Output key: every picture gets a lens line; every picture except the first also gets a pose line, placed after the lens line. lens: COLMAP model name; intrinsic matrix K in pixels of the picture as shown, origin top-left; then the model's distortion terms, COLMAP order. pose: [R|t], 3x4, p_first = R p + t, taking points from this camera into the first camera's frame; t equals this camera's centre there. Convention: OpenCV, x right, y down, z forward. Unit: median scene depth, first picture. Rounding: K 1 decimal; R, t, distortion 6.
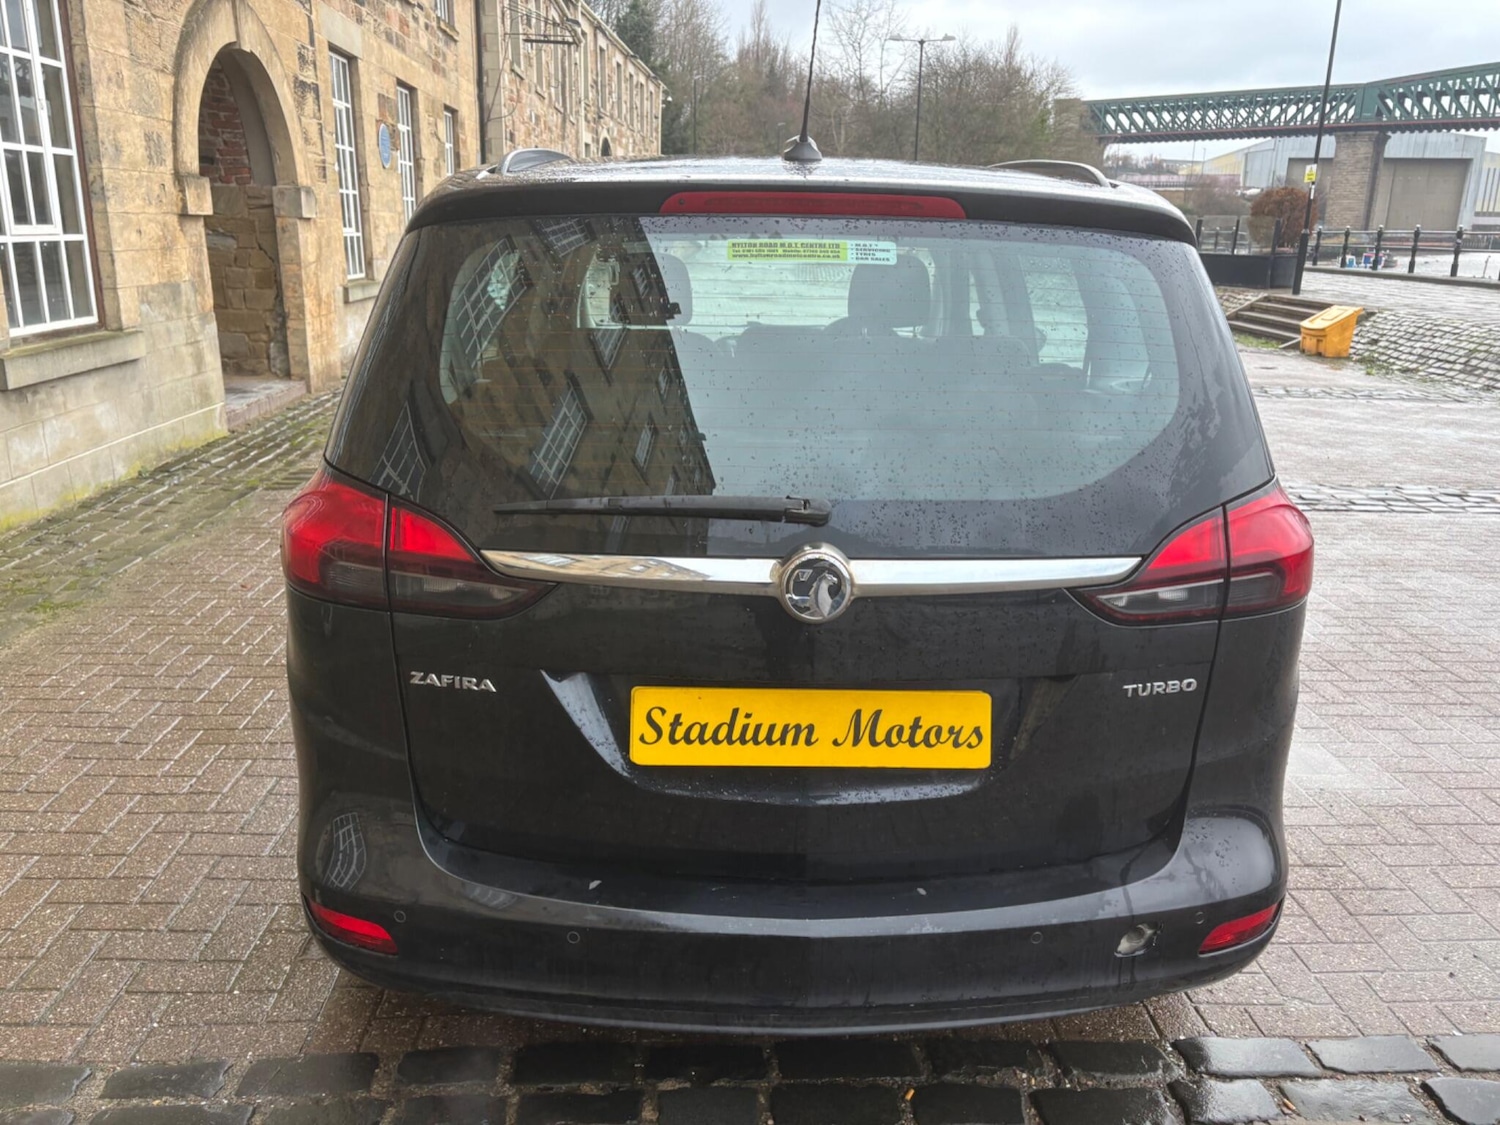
lens RADIAL K [[1143.5, 0, 755.8], [0, 1143.5, 539.0], [0, 0, 1]] dist [0.033746, -0.031331]
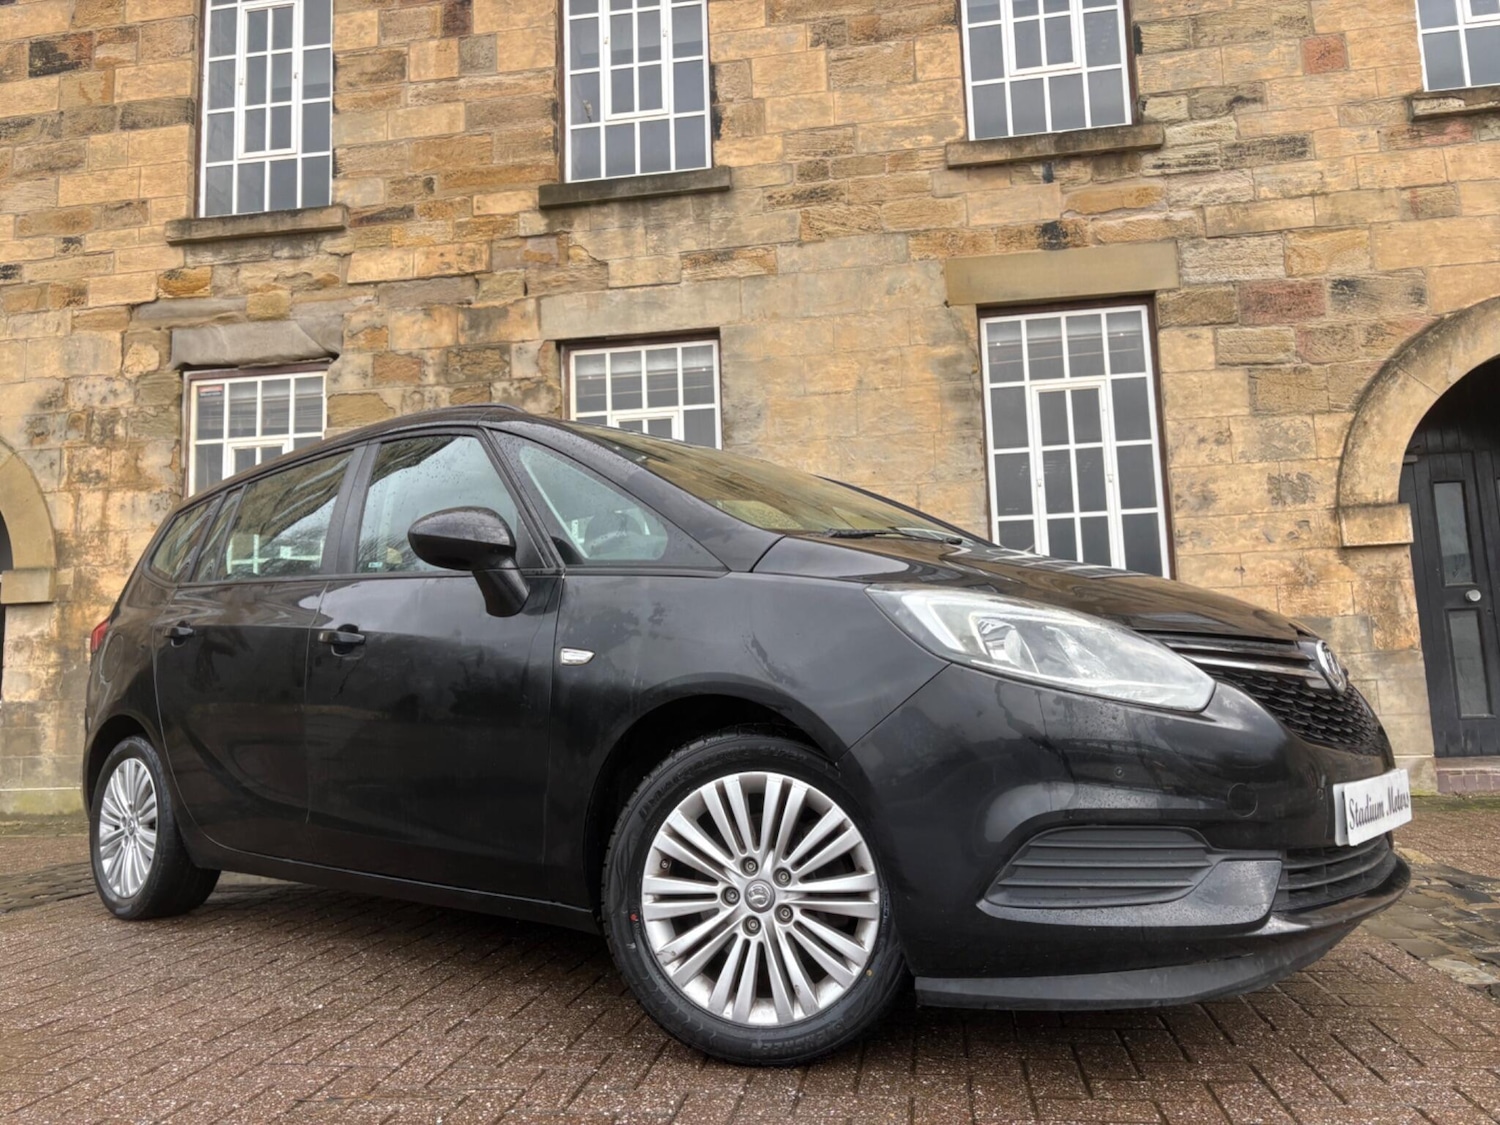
lens RADIAL K [[1143.5, 0, 766.3], [0, 1143.5, 522.2], [0, 0, 1]] dist [0.033746, -0.031331]
pose [[-0.204882, -0.141390, -0.968521, 0.257552], [-0.220888, 0.970664, -0.094976, -0.051406], [0.953536, 0.194476, -0.230103, 0.370063]]
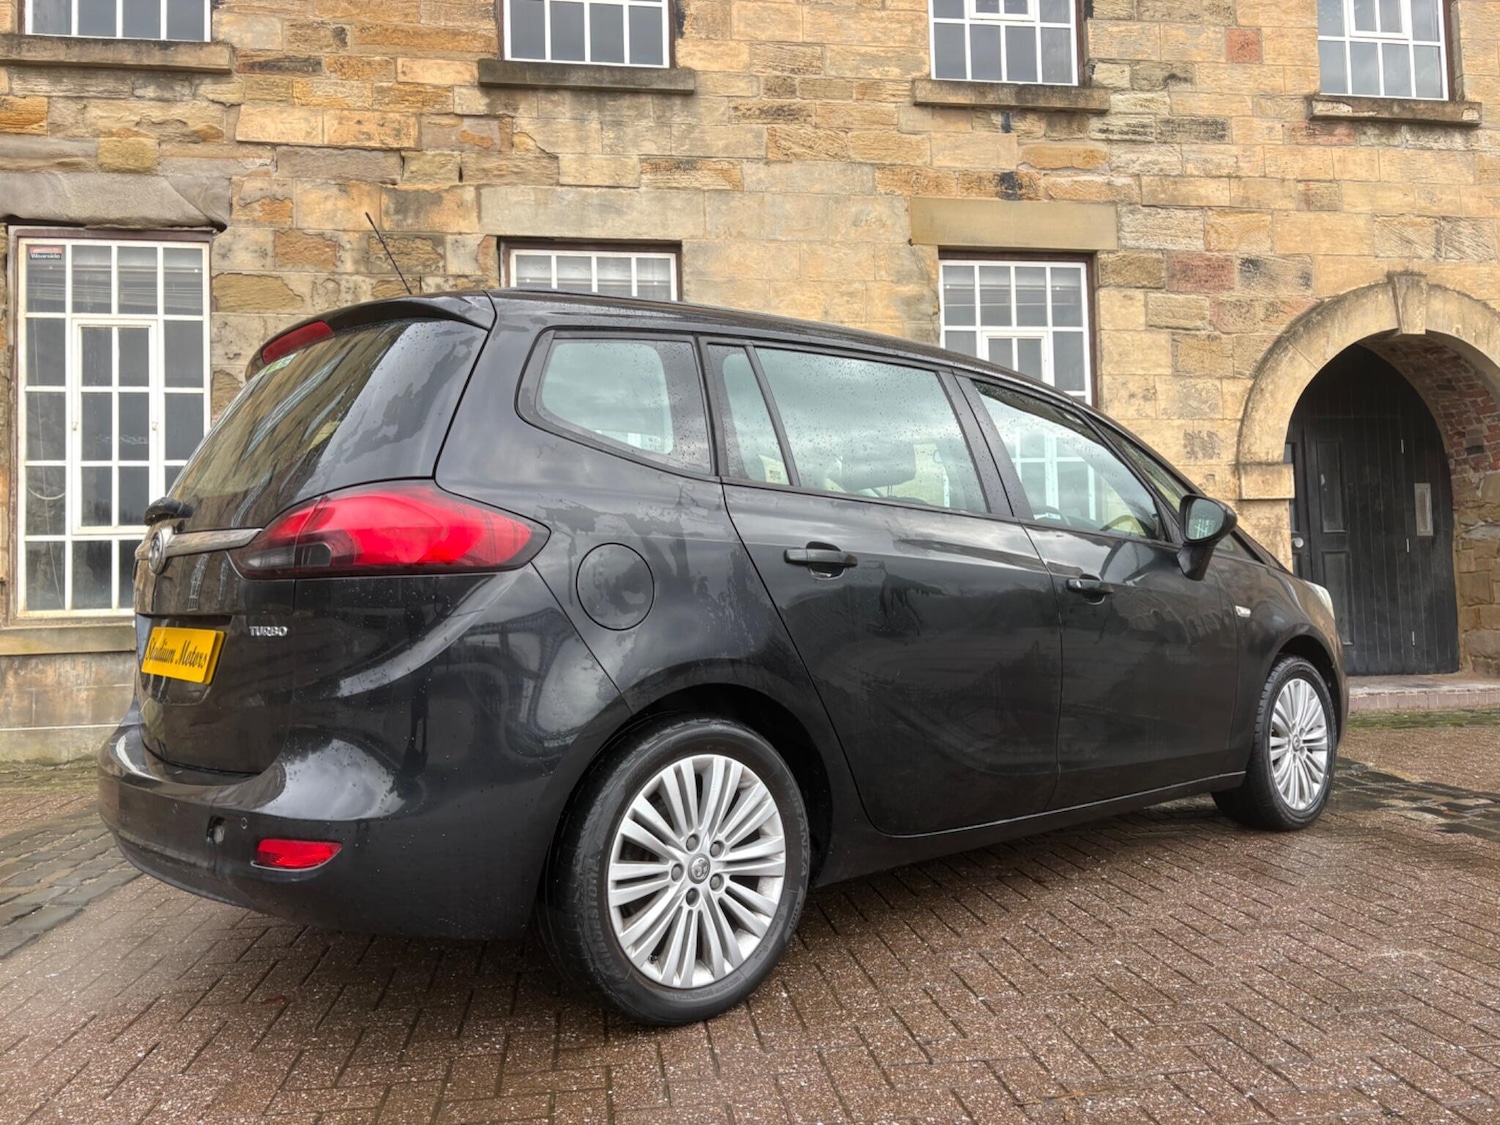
lens RADIAL K [[1143.5, 0, 747.8], [0, 1143.5, 544.1], [0, 0, 1]] dist [0.033746, -0.031331]
pose [[0.094748, -0.070155, -0.993026, 0.254370], [-0.232656, 0.968329, -0.090609, -0.018159], [0.967933, 0.239618, 0.075426, 0.236112]]
